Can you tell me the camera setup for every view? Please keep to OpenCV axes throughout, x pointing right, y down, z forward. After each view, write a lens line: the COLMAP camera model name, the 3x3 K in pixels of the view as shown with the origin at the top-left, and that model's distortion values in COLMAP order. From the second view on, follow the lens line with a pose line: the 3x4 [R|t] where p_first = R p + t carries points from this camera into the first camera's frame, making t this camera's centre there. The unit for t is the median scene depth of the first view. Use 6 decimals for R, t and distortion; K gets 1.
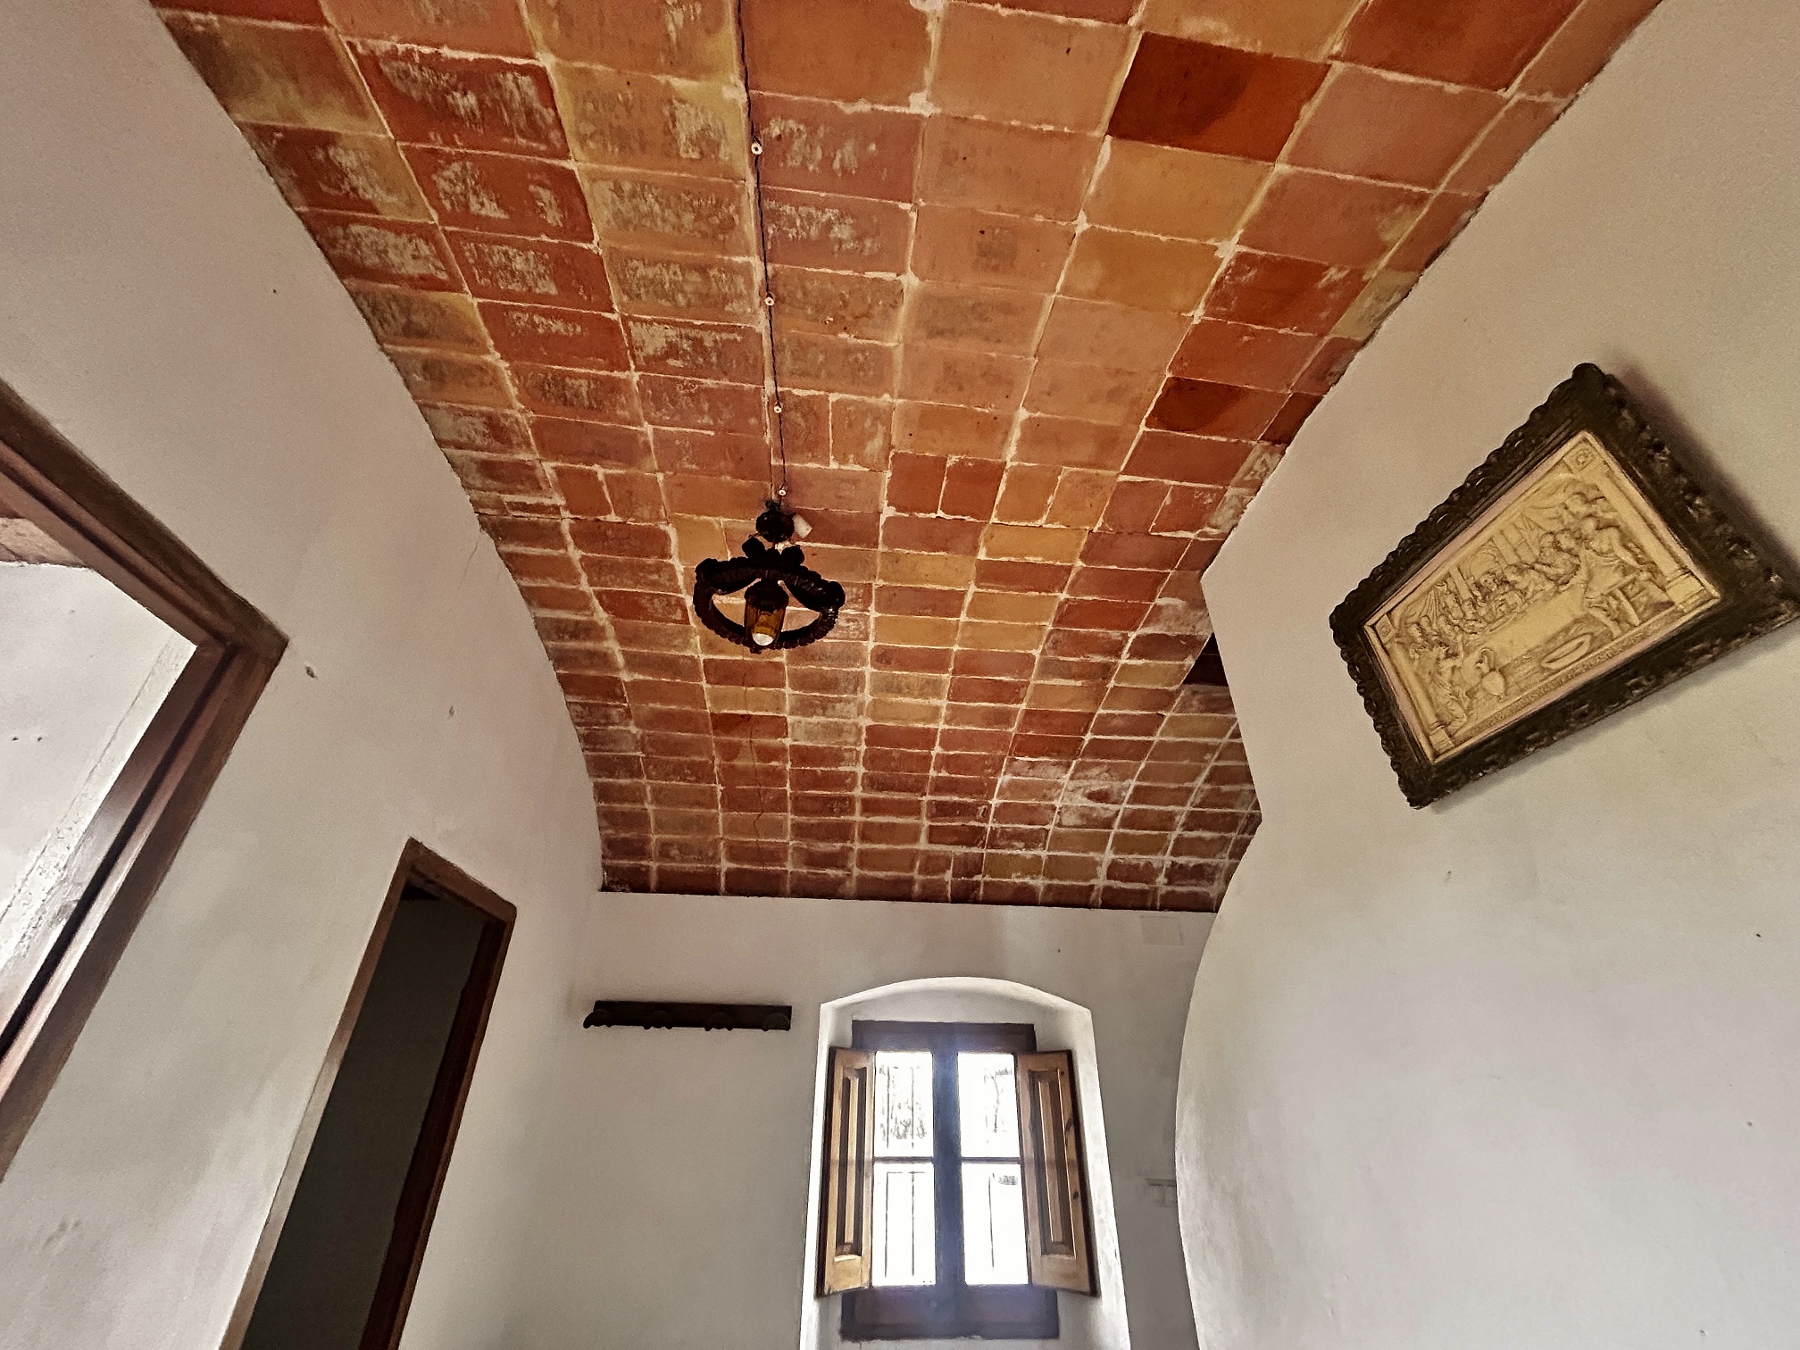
lens RADIAL K [[734.9, 0, 900.5], [0, 734.9, 670.7], [0, 0, 1]] dist [0.001757, -0.000414]
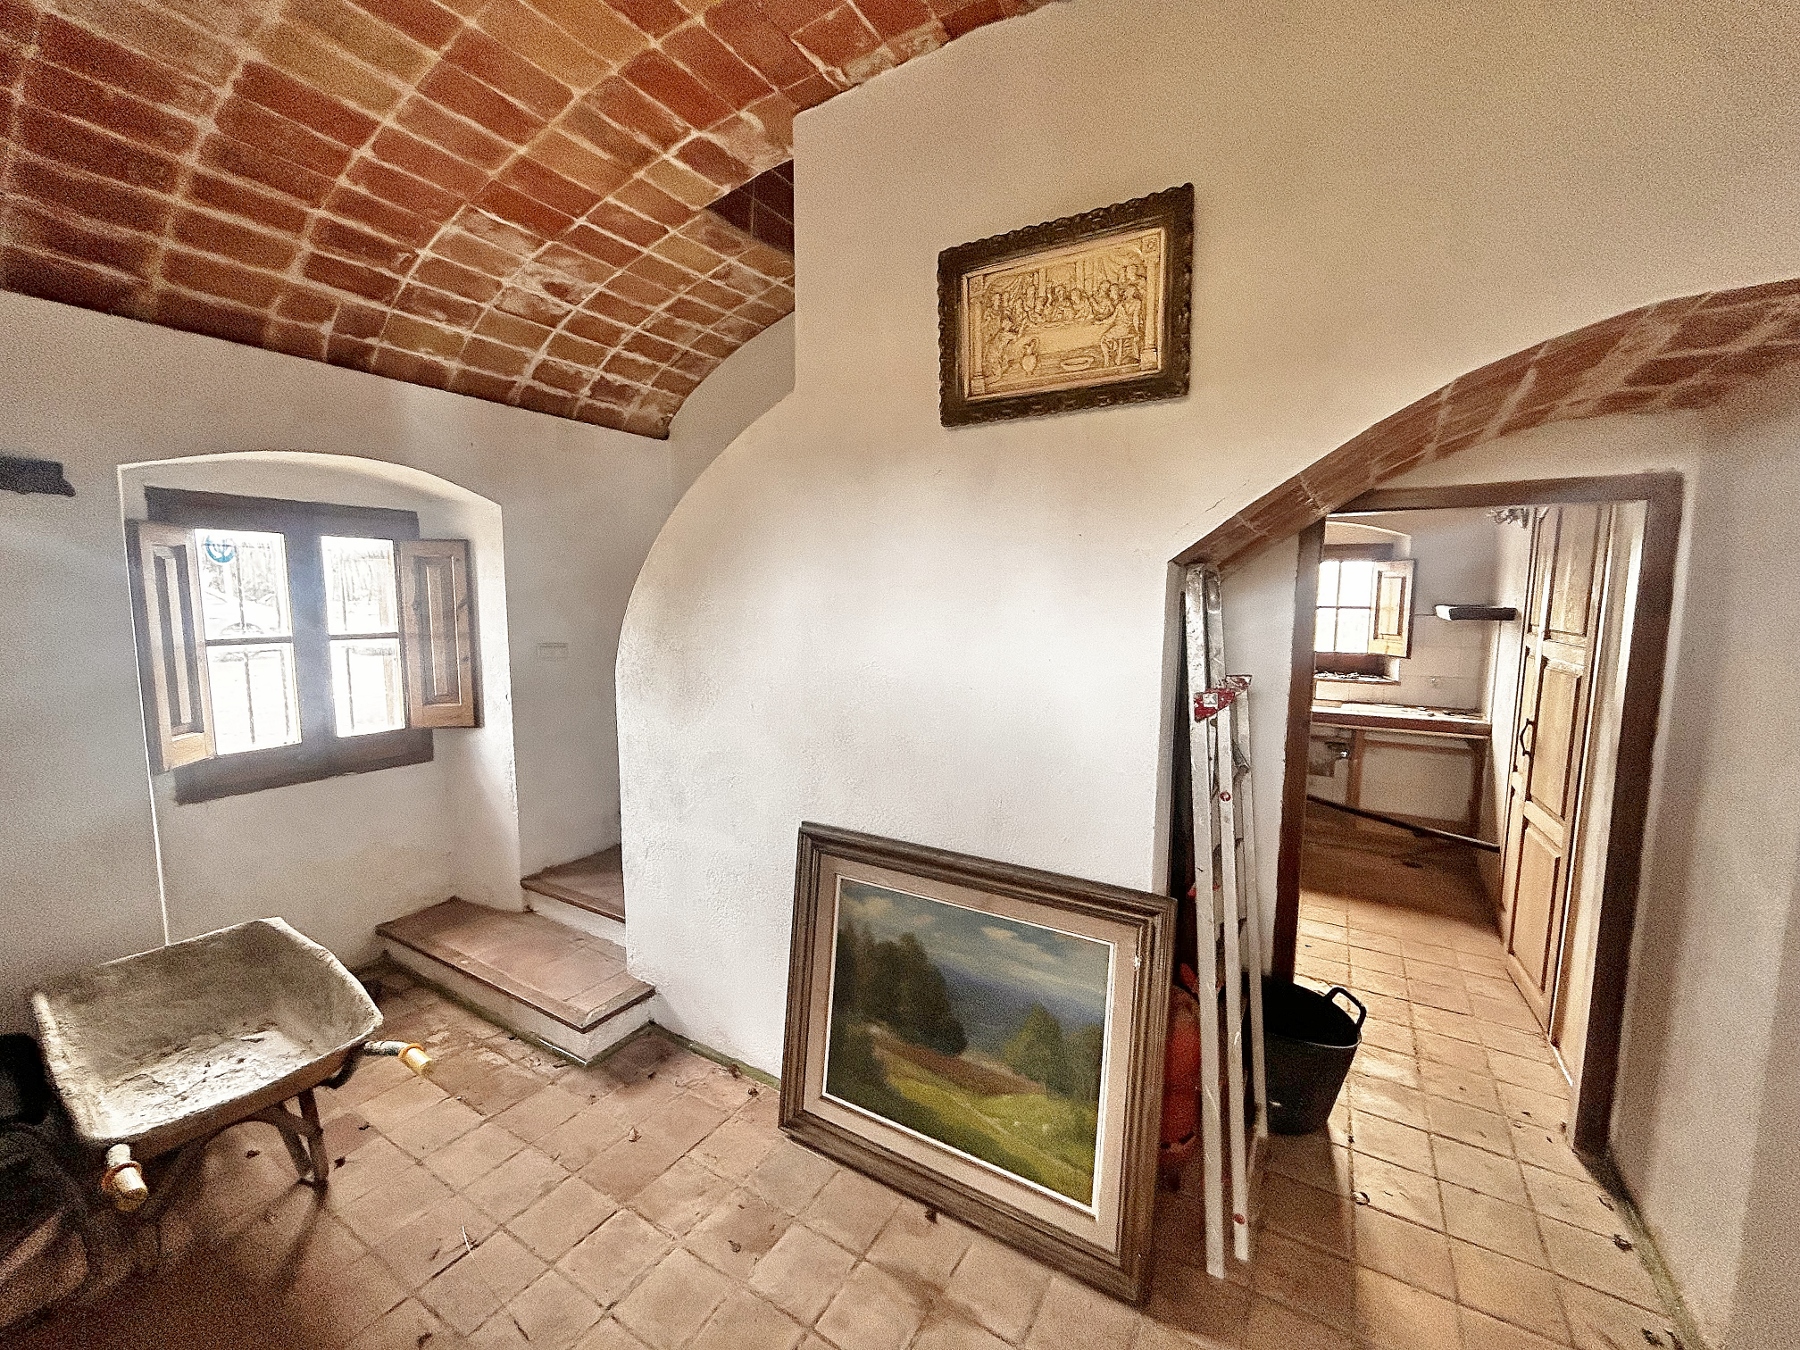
lens RADIAL K [[734.9, 0, 900.1], [0, 734.9, 671.8], [0, 0, 1]] dist [0.001757, -0.000414]
pose [[0.595728, -0.093179, 0.797763, -0.249493], [-0.417888, 0.812266, 0.406930, 0.011534], [-0.685914, -0.575796, 0.444951, 0.055349]]
